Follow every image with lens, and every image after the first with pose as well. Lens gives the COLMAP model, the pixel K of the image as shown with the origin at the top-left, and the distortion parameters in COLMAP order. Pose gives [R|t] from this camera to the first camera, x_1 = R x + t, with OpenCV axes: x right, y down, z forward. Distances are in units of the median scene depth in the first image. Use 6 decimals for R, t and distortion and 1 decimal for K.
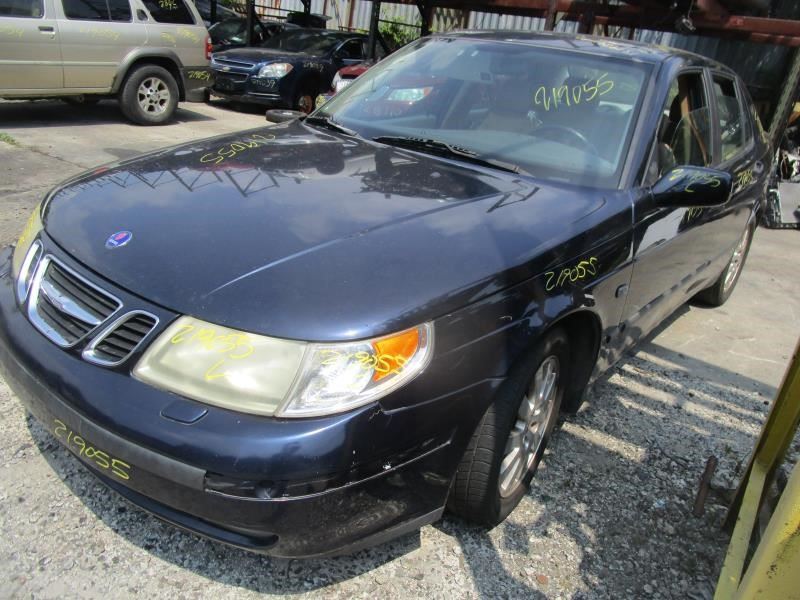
lens RADIAL K [[604.7, 0, 400.2], [0, 604.7, 299.8], [0, 0, 1]] dist [-0.035199, 0.009133]
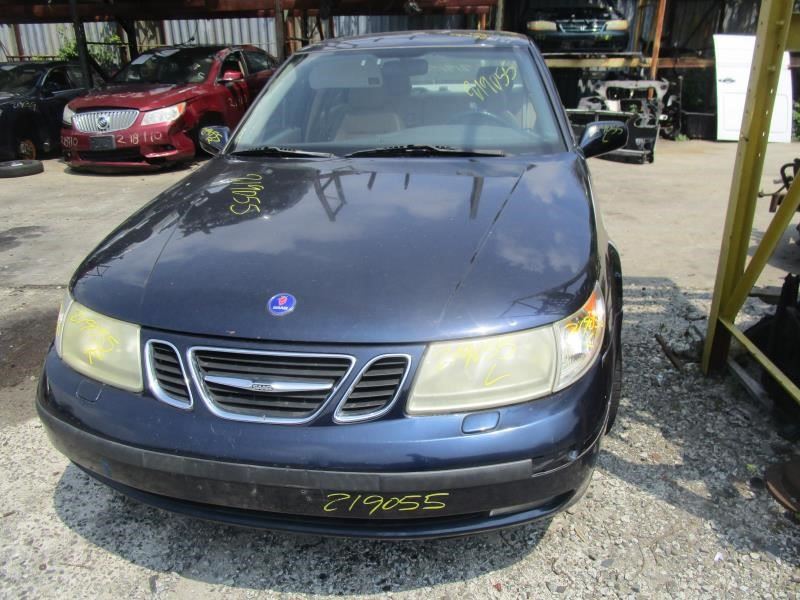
lens RADIAL K [[604.7, 0, 400.6], [0, 604.7, 299.4], [0, 0, 1]] dist [-0.035199, 0.009133]
pose [[0.857358, -0.309951, 0.410936, -0.544609], [0.306461, 0.948823, 0.076269, -0.096348], [-0.413545, 0.060546, 0.908468, 0.035303]]
